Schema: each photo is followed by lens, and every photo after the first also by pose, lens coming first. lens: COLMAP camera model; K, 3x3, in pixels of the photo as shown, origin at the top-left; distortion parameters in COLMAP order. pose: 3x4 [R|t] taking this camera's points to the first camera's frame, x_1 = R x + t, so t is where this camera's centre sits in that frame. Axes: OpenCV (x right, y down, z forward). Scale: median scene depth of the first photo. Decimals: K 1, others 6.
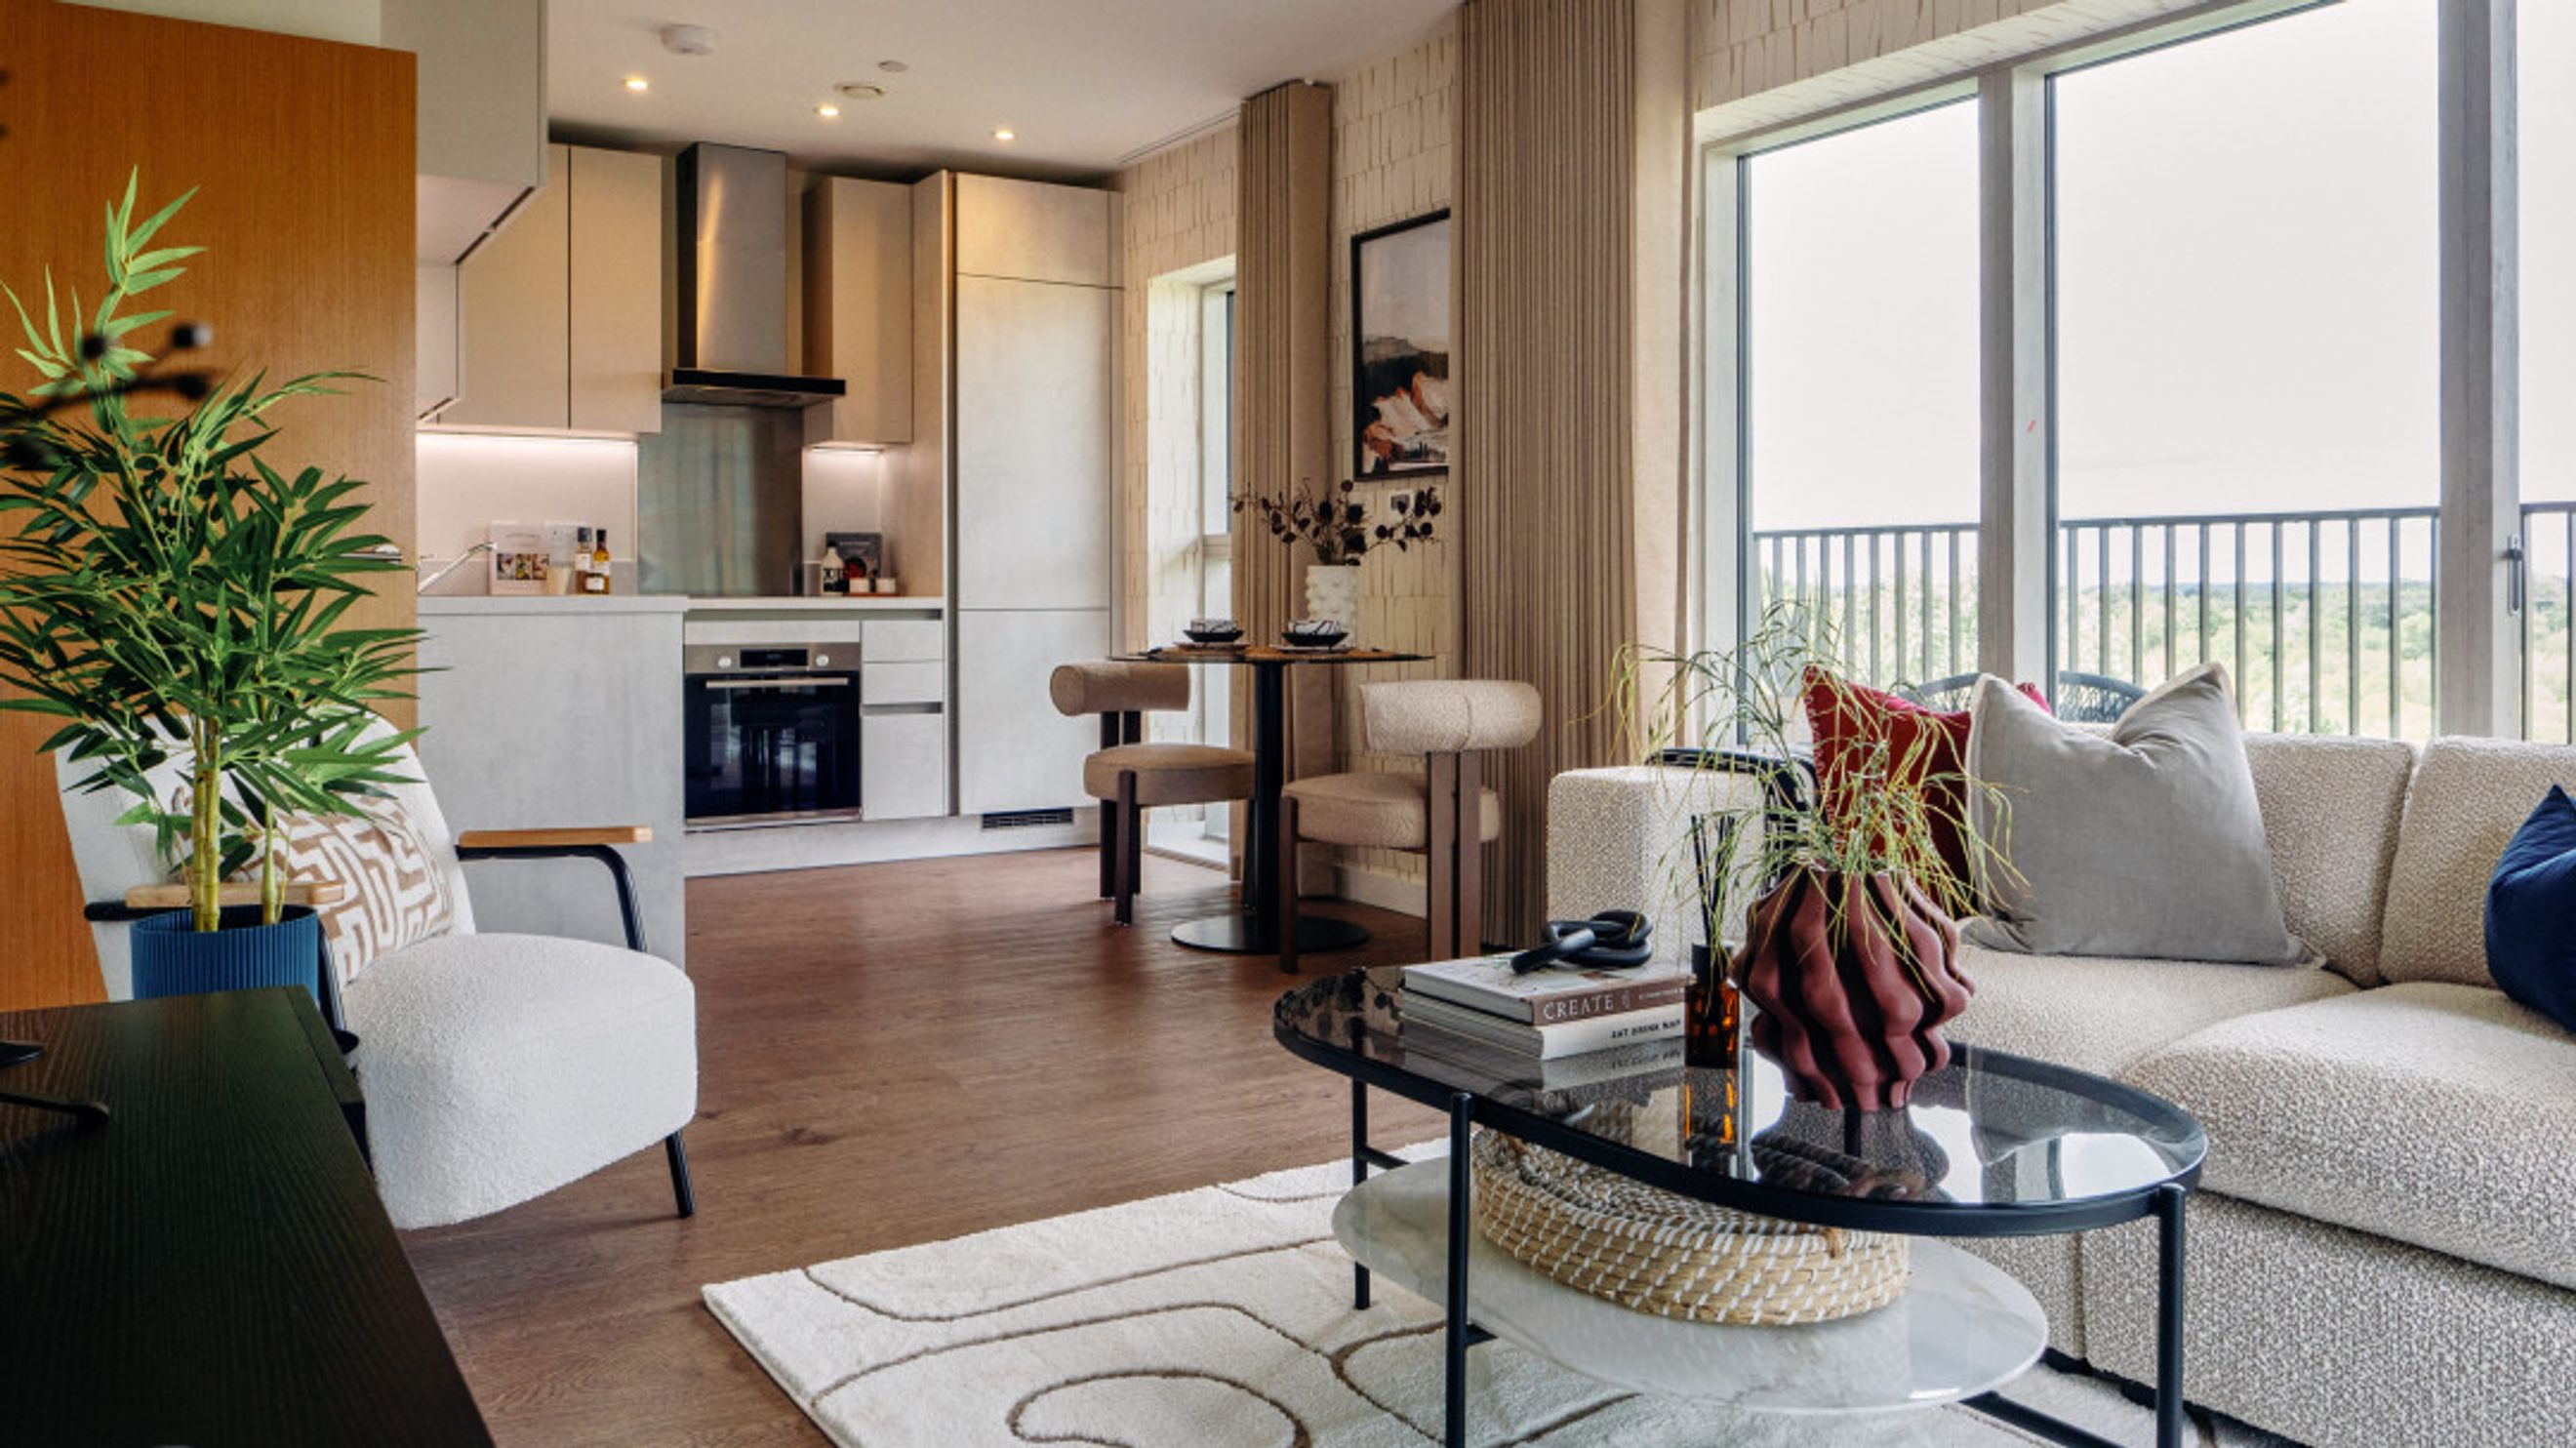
lens RADIAL K [[1904.8, 0, 1288.0], [0, 1904.8, 724.0], [0, 0, 1]] dist [-0.000473, -0.000902]
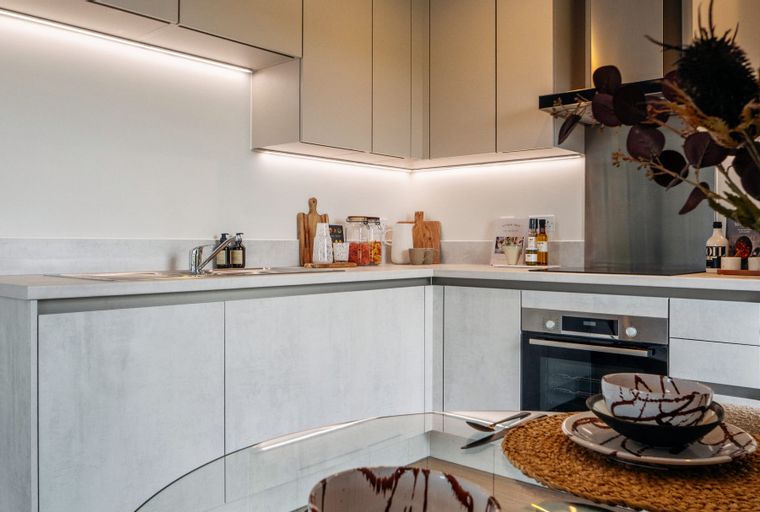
lens RADIAL K [[671.8, 0, 380.0], [0, 671.8, 256.0], [0, 0, 1]] dist [-0.001532, 0.001838]
pose [[0.285841, 0.021323, -0.958040, 0.087696], [-0.065859, 0.997826, 0.002559, -0.068801], [0.956011, 0.062364, 0.286624, 0.746647]]
